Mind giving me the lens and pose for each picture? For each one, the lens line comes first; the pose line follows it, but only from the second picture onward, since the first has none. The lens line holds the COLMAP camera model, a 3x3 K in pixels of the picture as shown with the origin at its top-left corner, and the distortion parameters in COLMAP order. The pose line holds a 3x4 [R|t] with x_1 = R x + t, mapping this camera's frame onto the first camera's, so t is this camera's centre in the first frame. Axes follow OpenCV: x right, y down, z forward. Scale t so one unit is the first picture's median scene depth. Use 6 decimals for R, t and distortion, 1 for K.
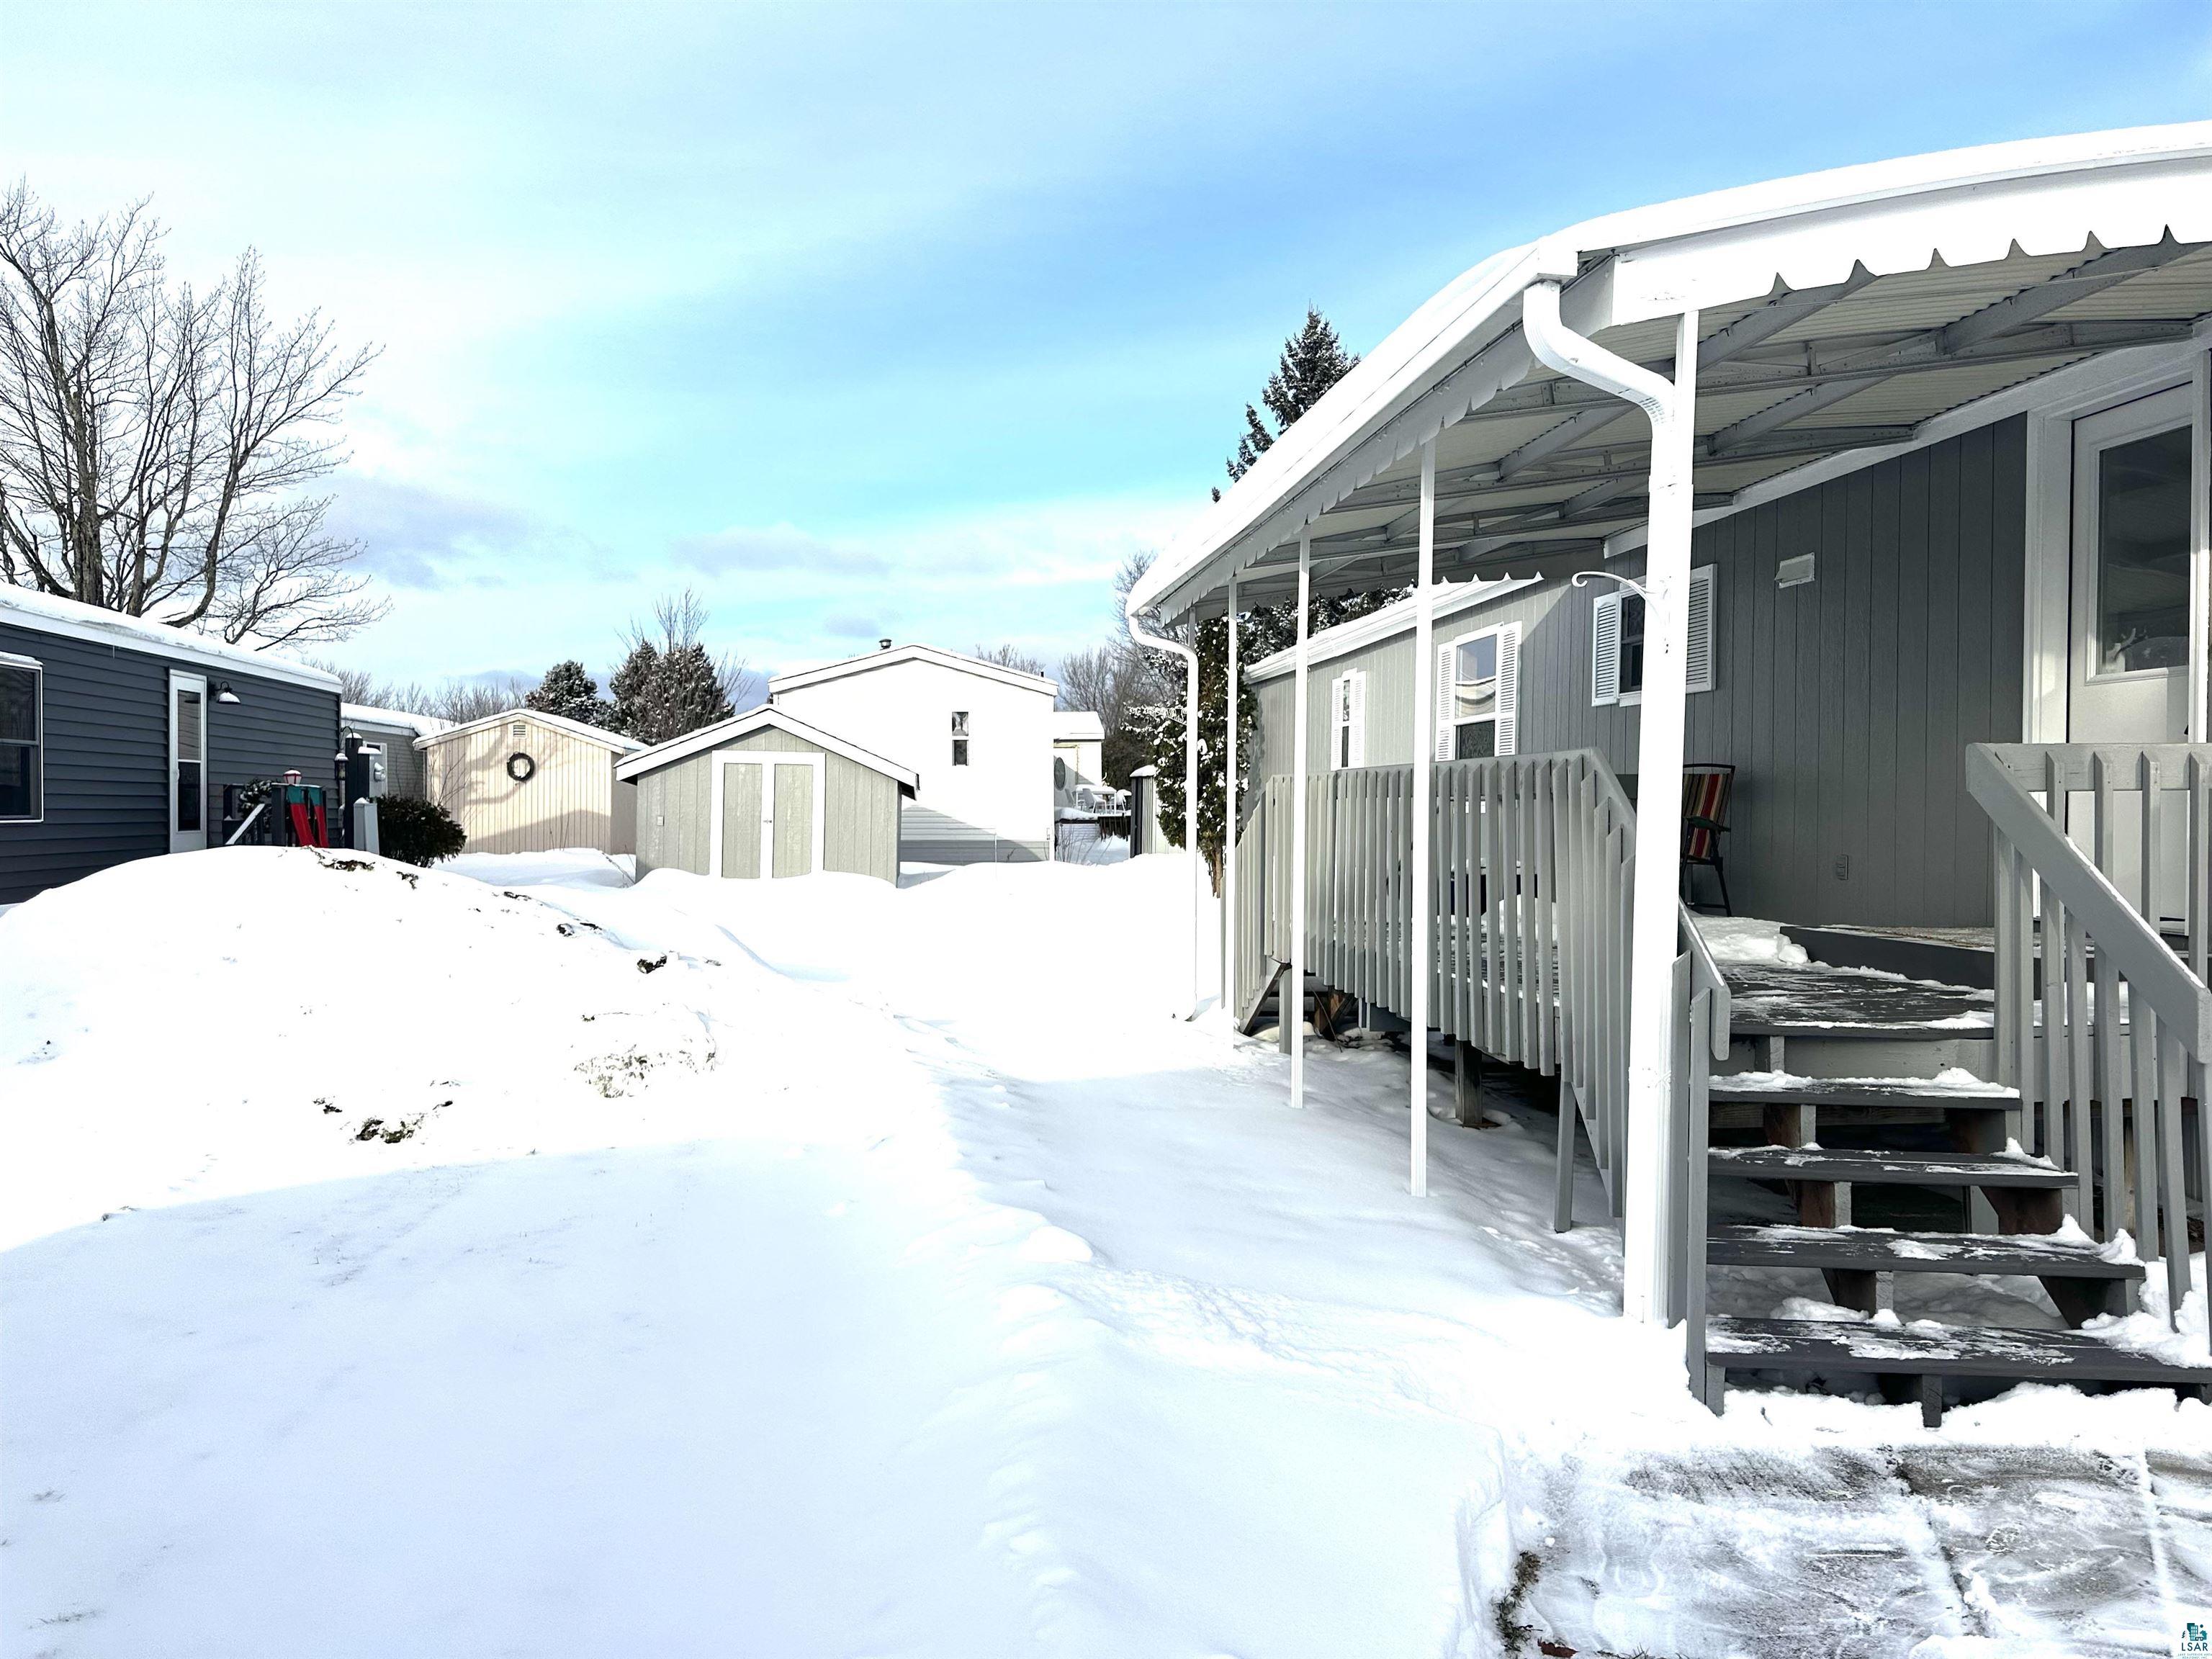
lens RADIAL K [[1511.9, 0, 1118.1], [0, 1511.9, 828.4], [0, 0, 1]] dist [0.037895, -0.041506]
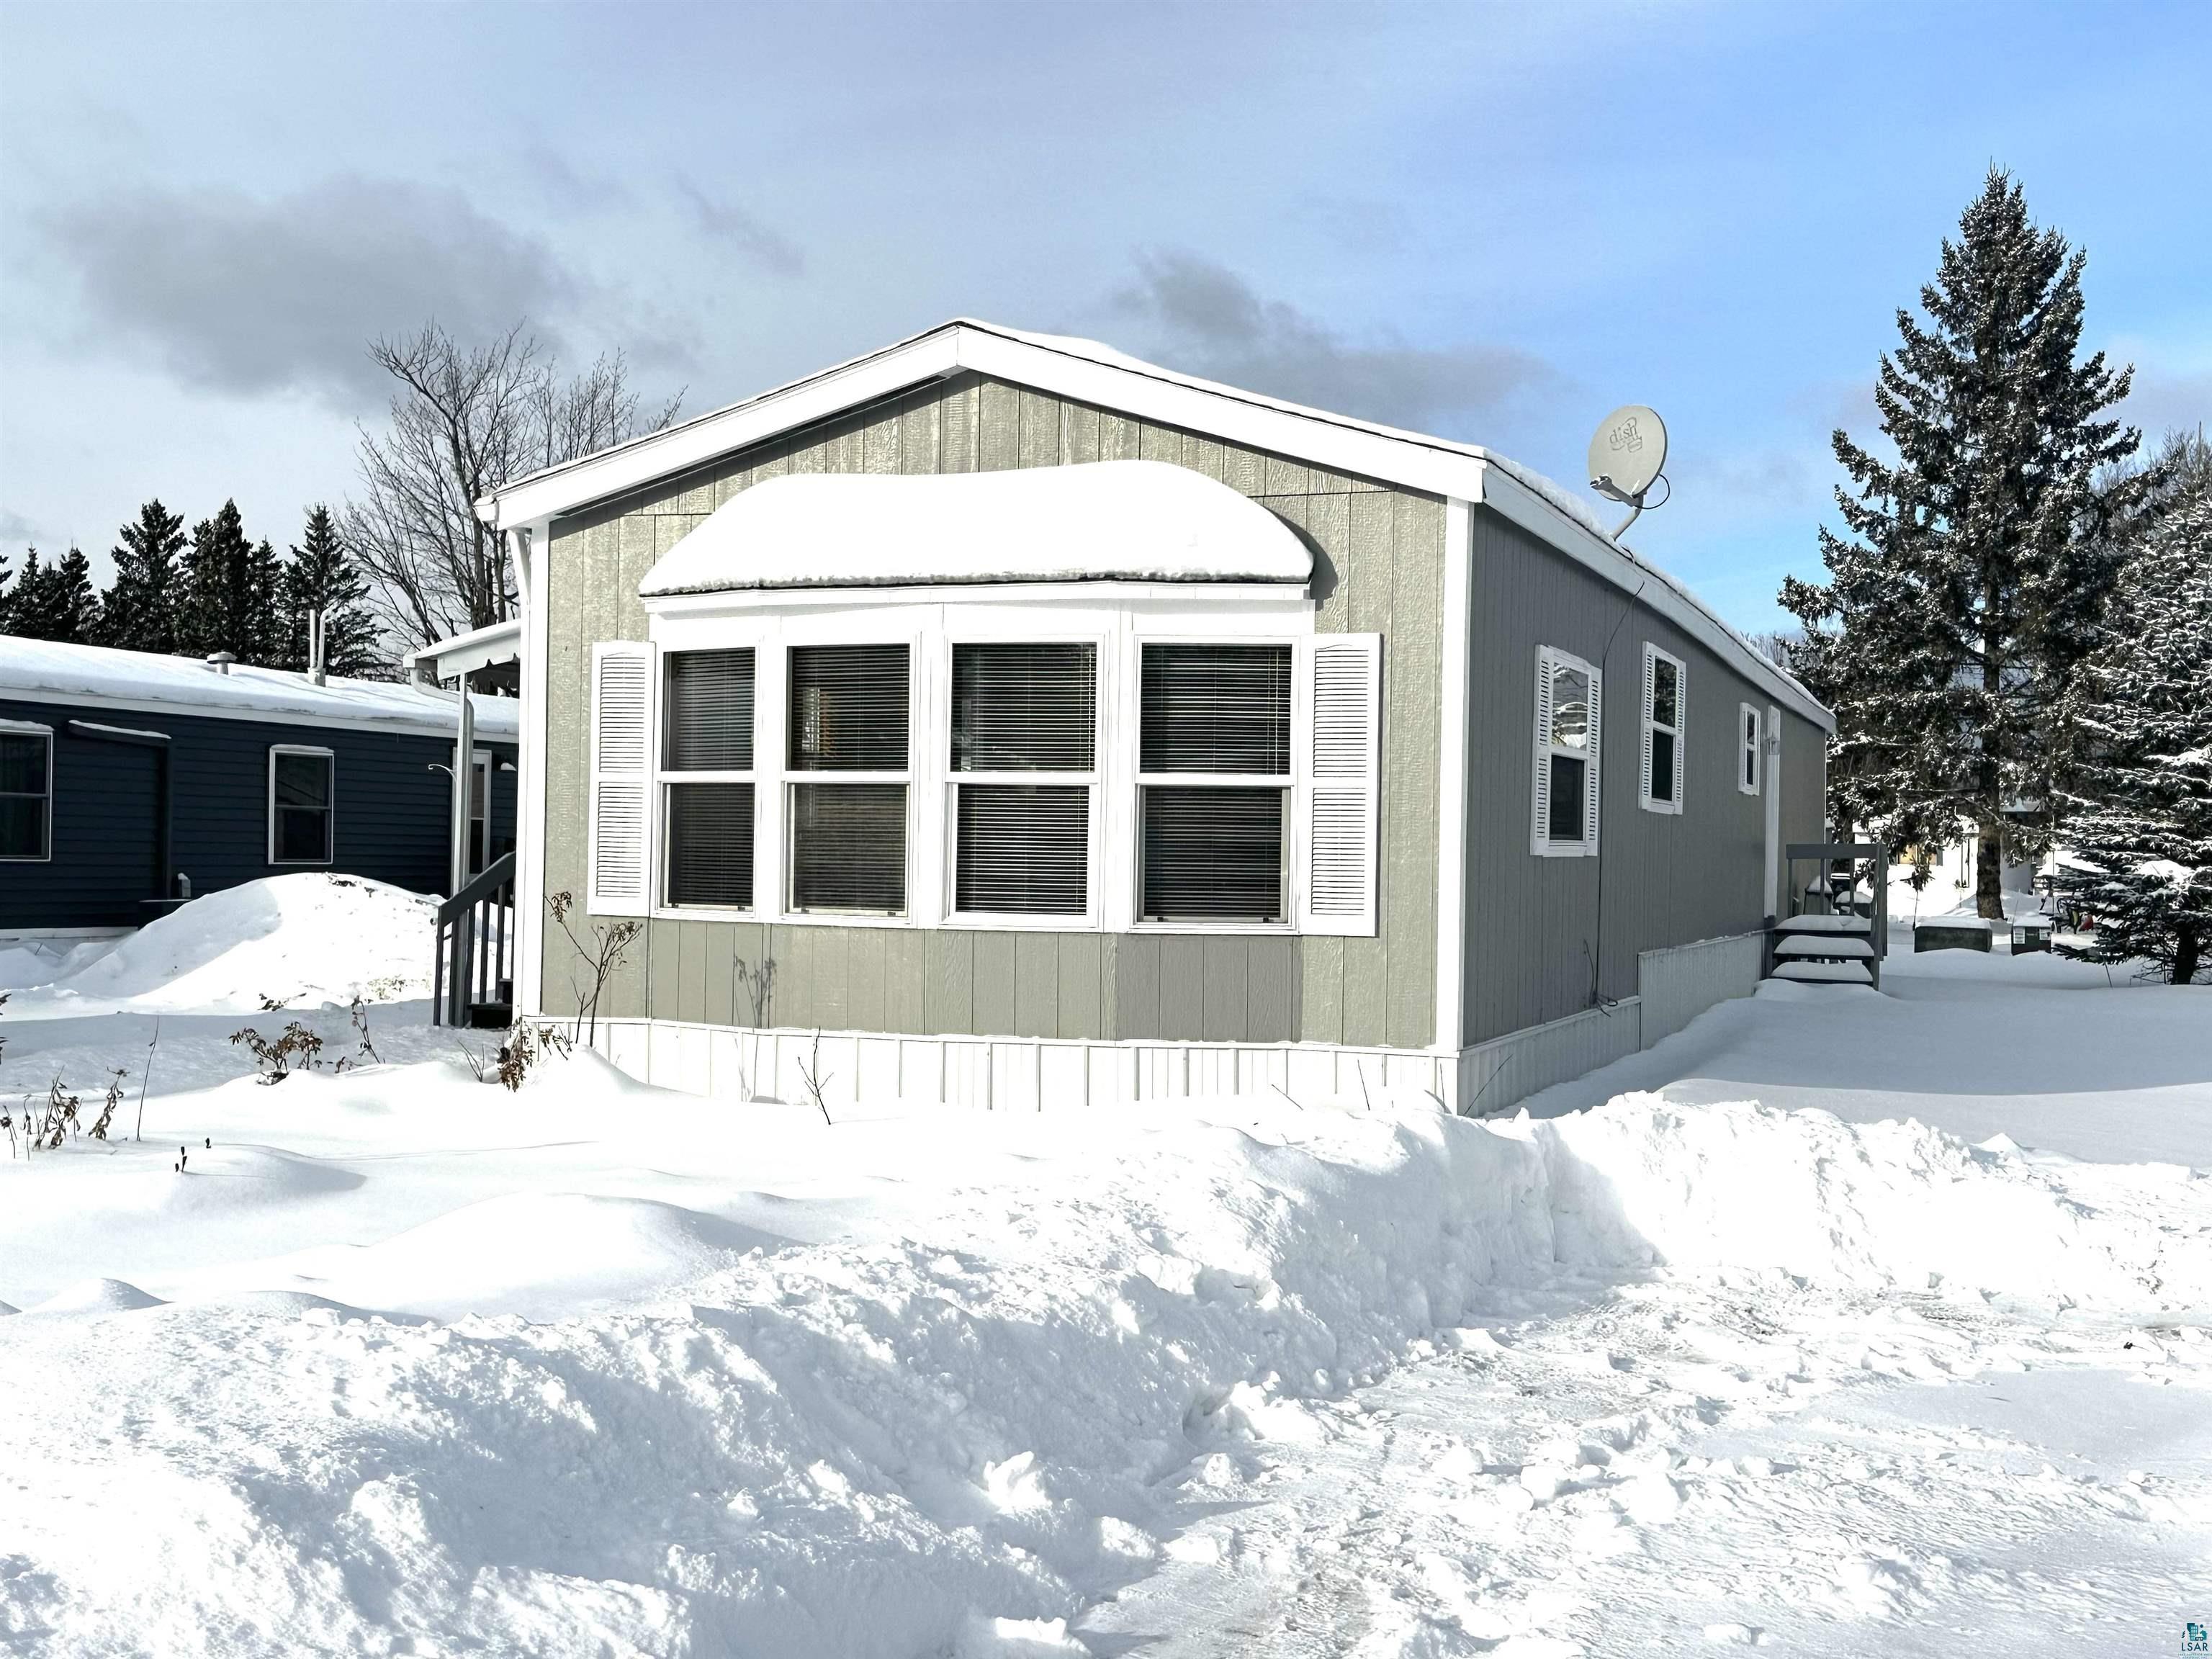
lens RADIAL K [[2565.2, 0, 1113.7], [0, 2565.2, 841.5], [0, 0, 1]] dist [0.113357, 0.000000]
pose [[0.881507, 0.007155, -0.472117, 0.831856], [-0.020743, 0.999507, -0.023583, 0.013433], [0.471715, 0.030582, 0.881220, -0.605092]]
